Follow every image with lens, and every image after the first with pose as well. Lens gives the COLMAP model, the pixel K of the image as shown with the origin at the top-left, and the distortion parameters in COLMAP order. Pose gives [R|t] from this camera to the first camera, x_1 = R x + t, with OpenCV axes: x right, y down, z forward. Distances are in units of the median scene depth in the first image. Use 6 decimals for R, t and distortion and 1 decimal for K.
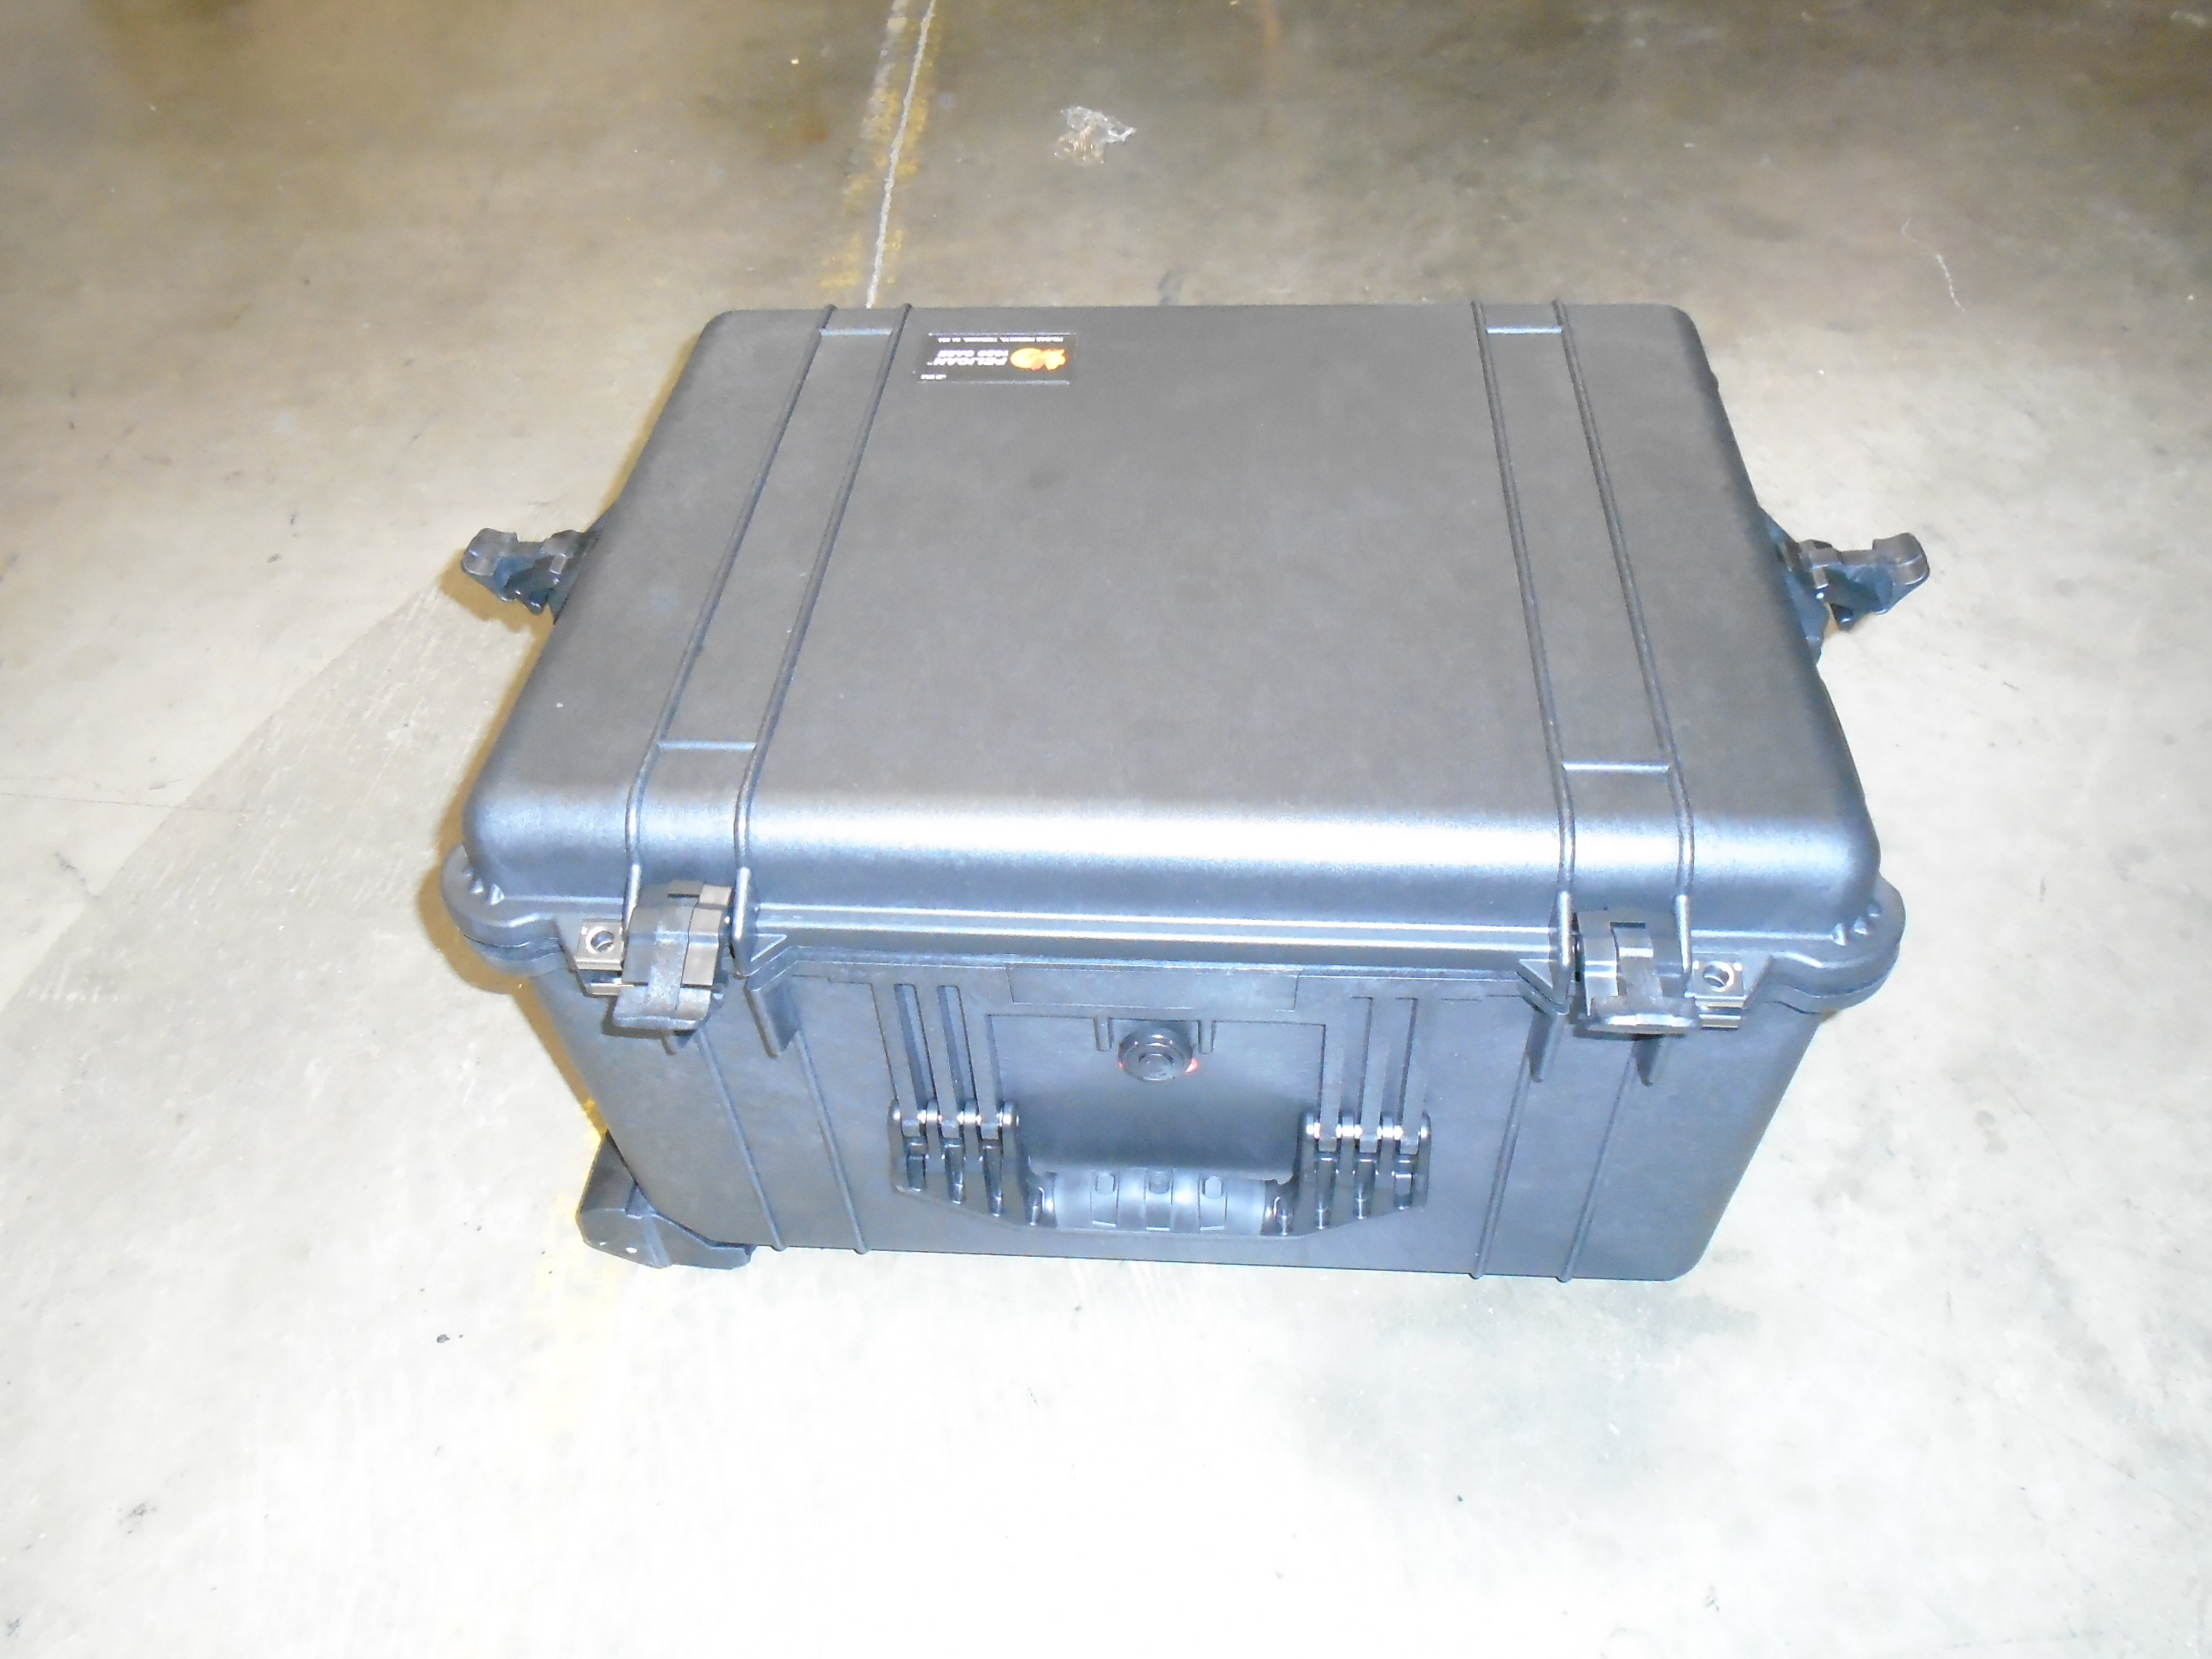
lens RADIAL K [[1686.9, 0, 1106.0], [0, 1686.9, 829.5], [0, 0, 1]] dist [-0.014823, 0.005338]
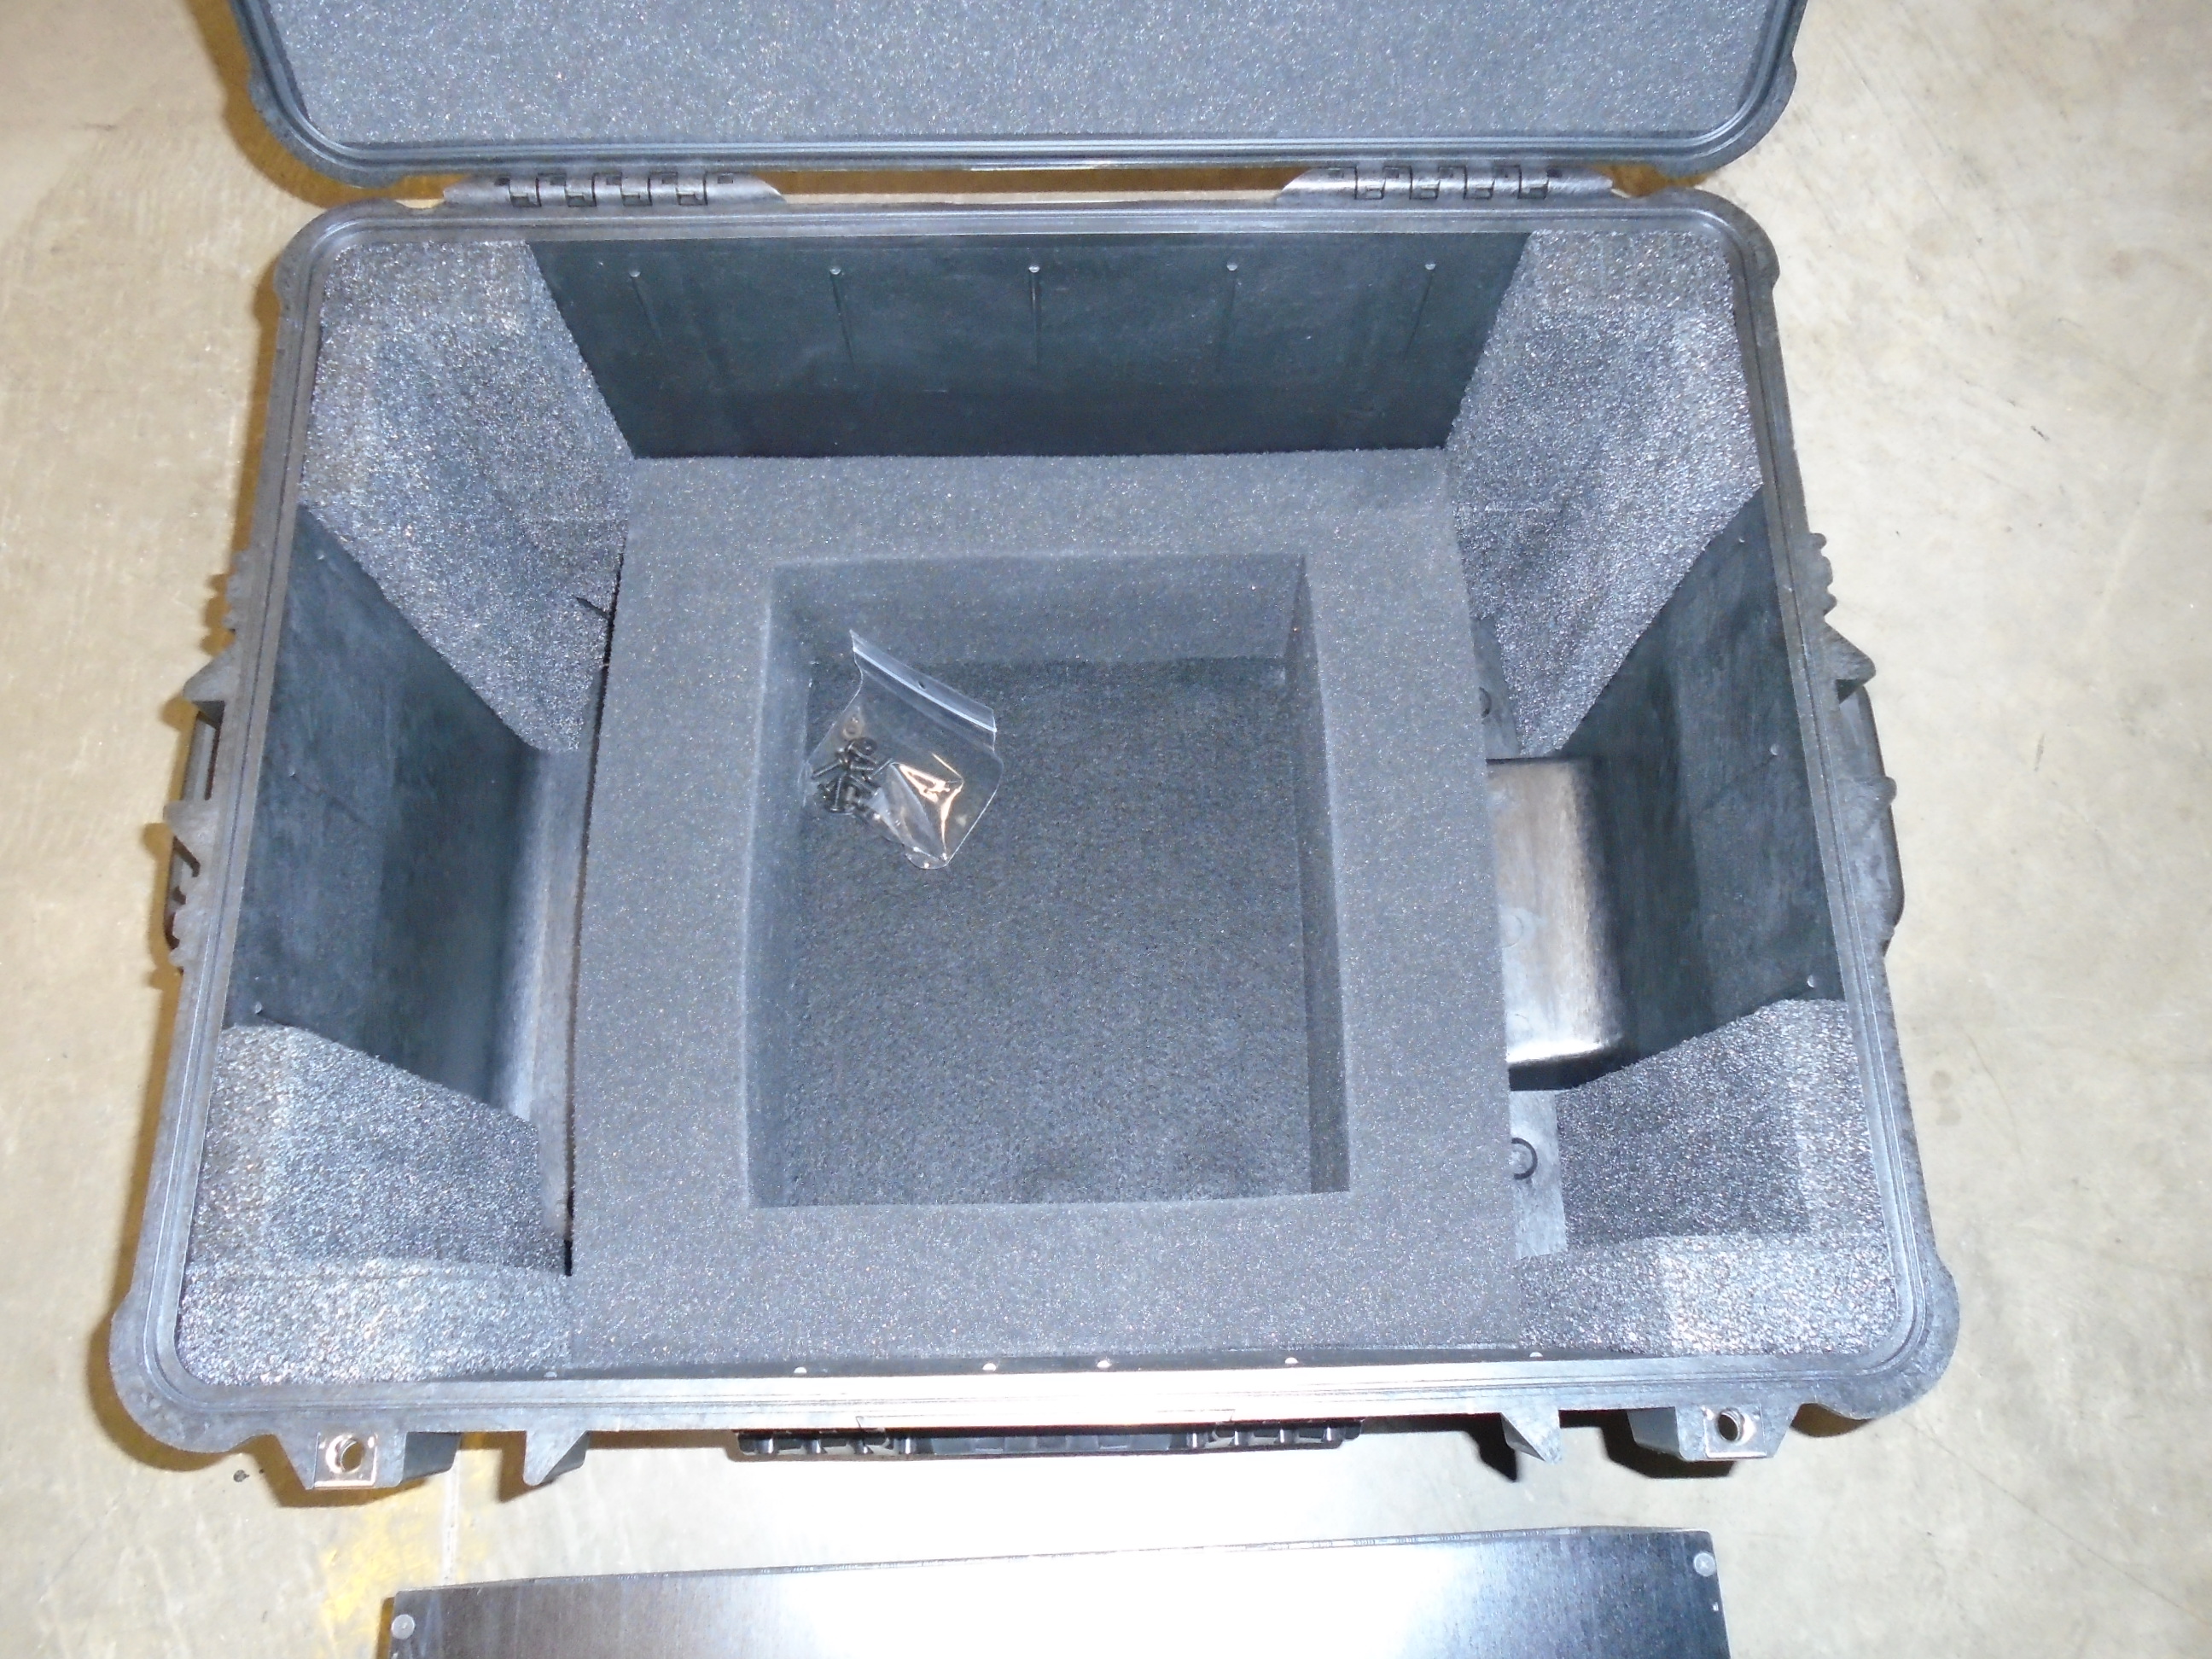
lens RADIAL K [[1686.9, 0, 1106.0], [0, 1686.9, 829.5], [0, 0, 1]] dist [-0.014823, 0.005338]
pose [[0.993927, -0.067807, 0.086670, 0.003764], [0.021625, 0.892600, 0.450331, -0.321868], [-0.107897, -0.445722, 0.888645, 0.262855]]
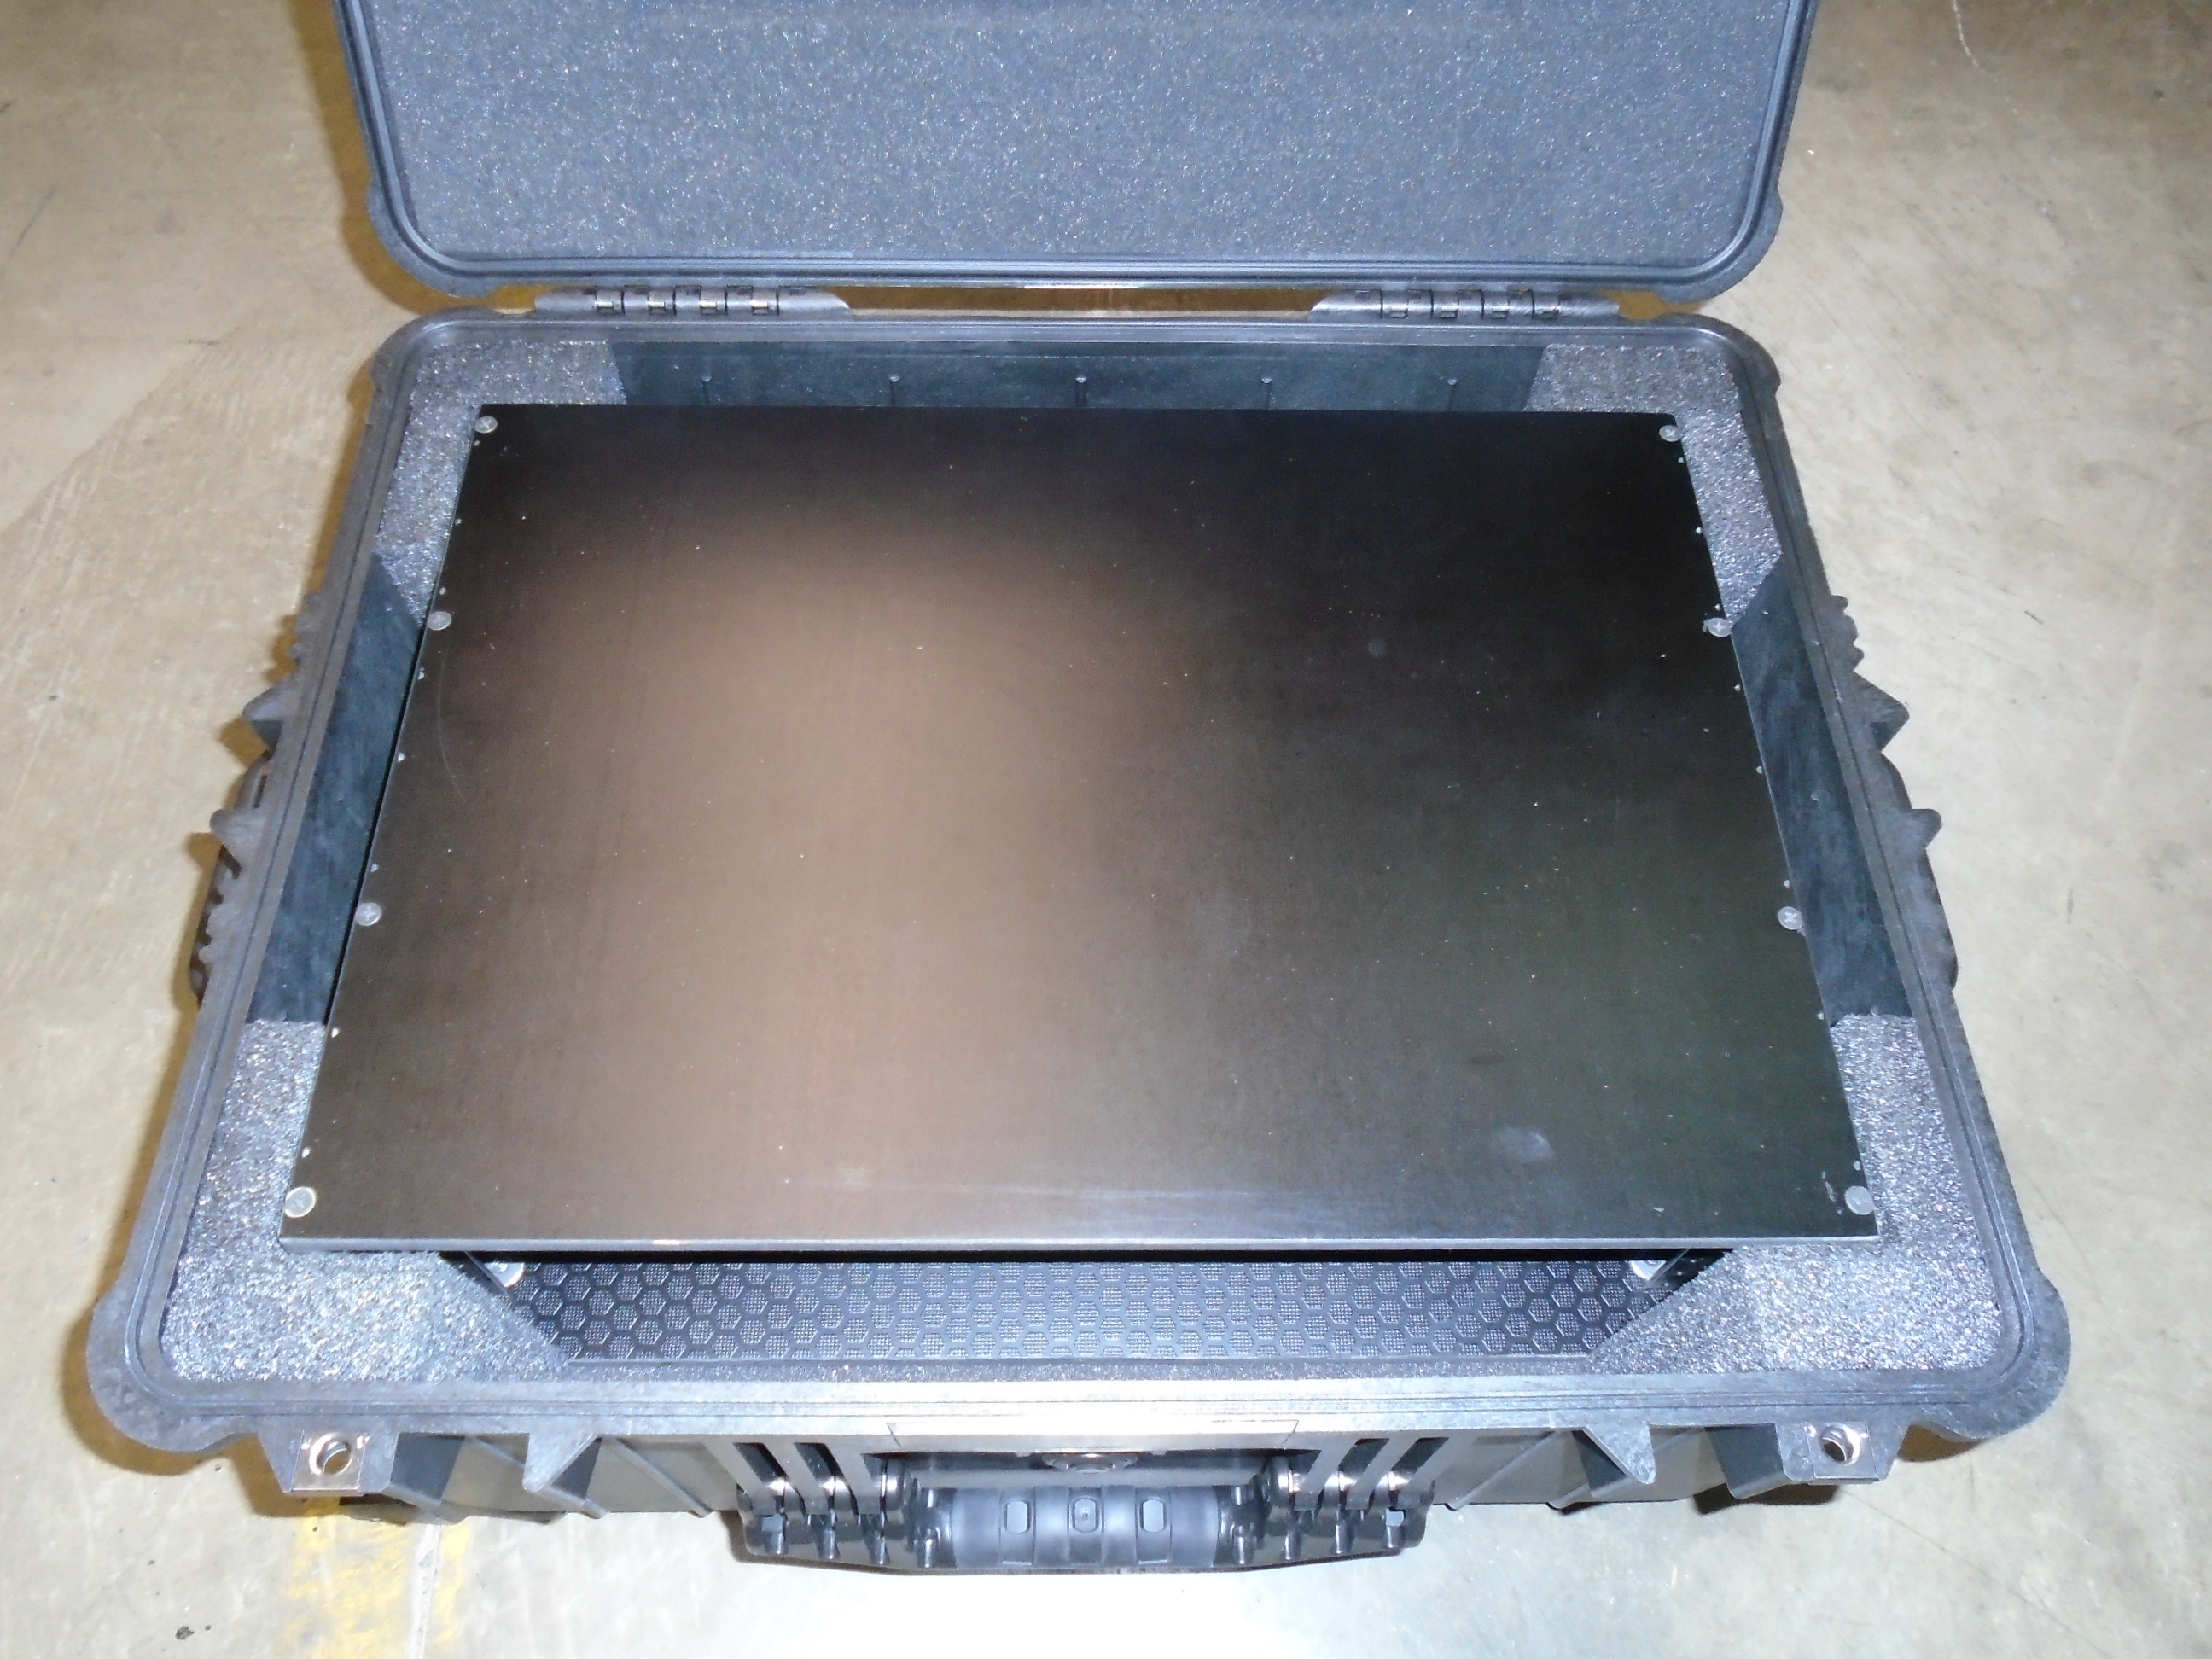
lens RADIAL K [[1686.9, 0, 1106.0], [0, 1686.9, 829.5], [0, 0, 1]] dist [-0.014823, 0.005338]
pose [[0.994309, -0.038097, 0.099492, -0.018218], [0.012987, 0.970257, 0.241730, -0.213064], [-0.105742, -0.239062, 0.965229, 0.225671]]
